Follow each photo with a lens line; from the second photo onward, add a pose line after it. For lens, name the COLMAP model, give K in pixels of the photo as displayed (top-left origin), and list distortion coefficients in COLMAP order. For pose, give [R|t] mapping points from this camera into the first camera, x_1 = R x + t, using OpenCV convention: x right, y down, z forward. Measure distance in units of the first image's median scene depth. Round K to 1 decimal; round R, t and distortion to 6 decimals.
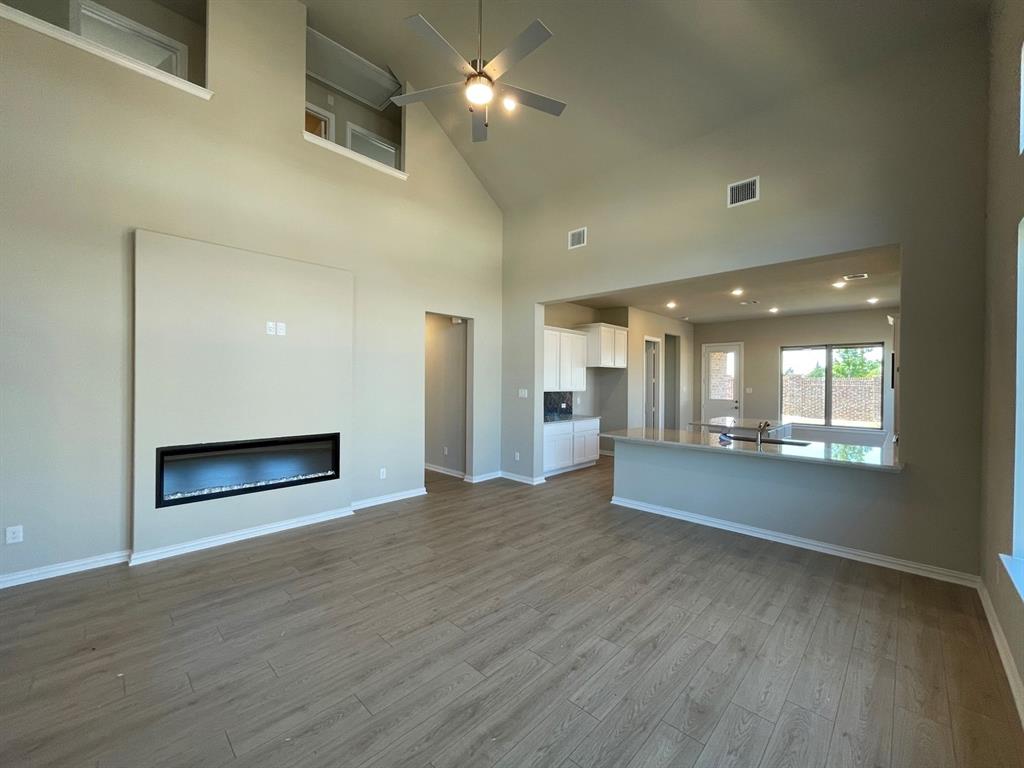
lens RADIAL K [[412.9, 0, 509.3], [0, 412.9, 383.1], [0, 0, 1]] dist [-0.001861, -0.000129]
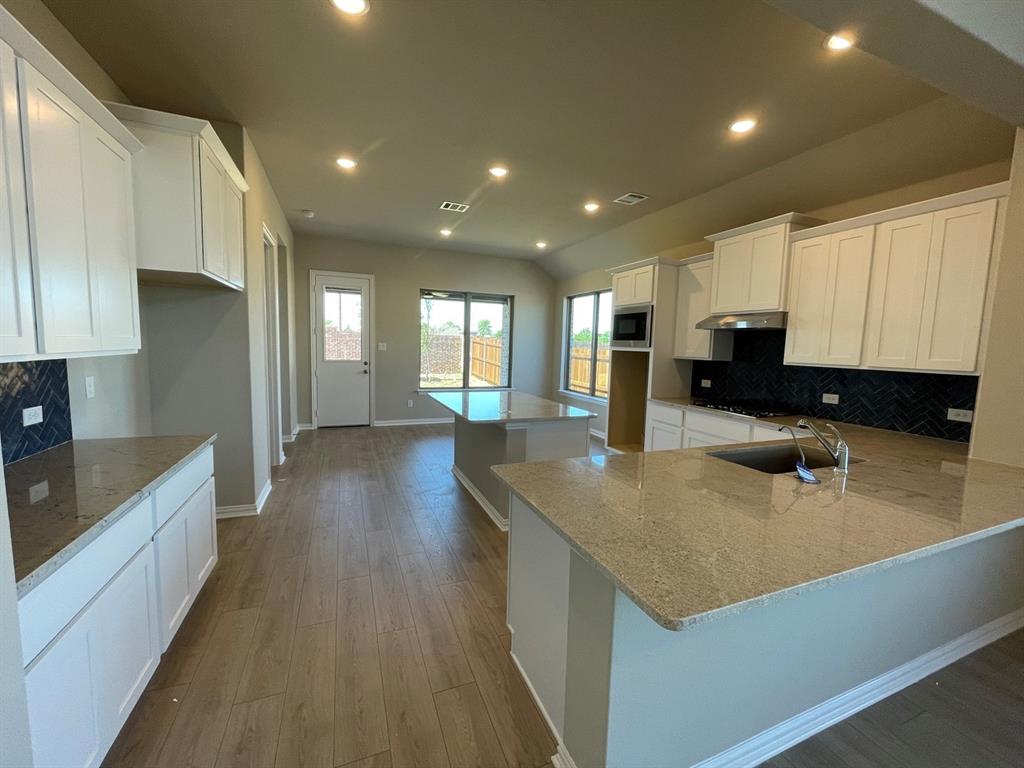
lens RADIAL K [[412.9, 0, 510.9], [0, 412.9, 387.7], [0, 0, 1]] dist [-0.001861, -0.000129]
pose [[0.407714, -0.094237, 0.908234, 0.022147], [-0.020536, 0.993462, 0.112299, 0.003455], [-0.912879, -0.064437, 0.403114, 0.559130]]
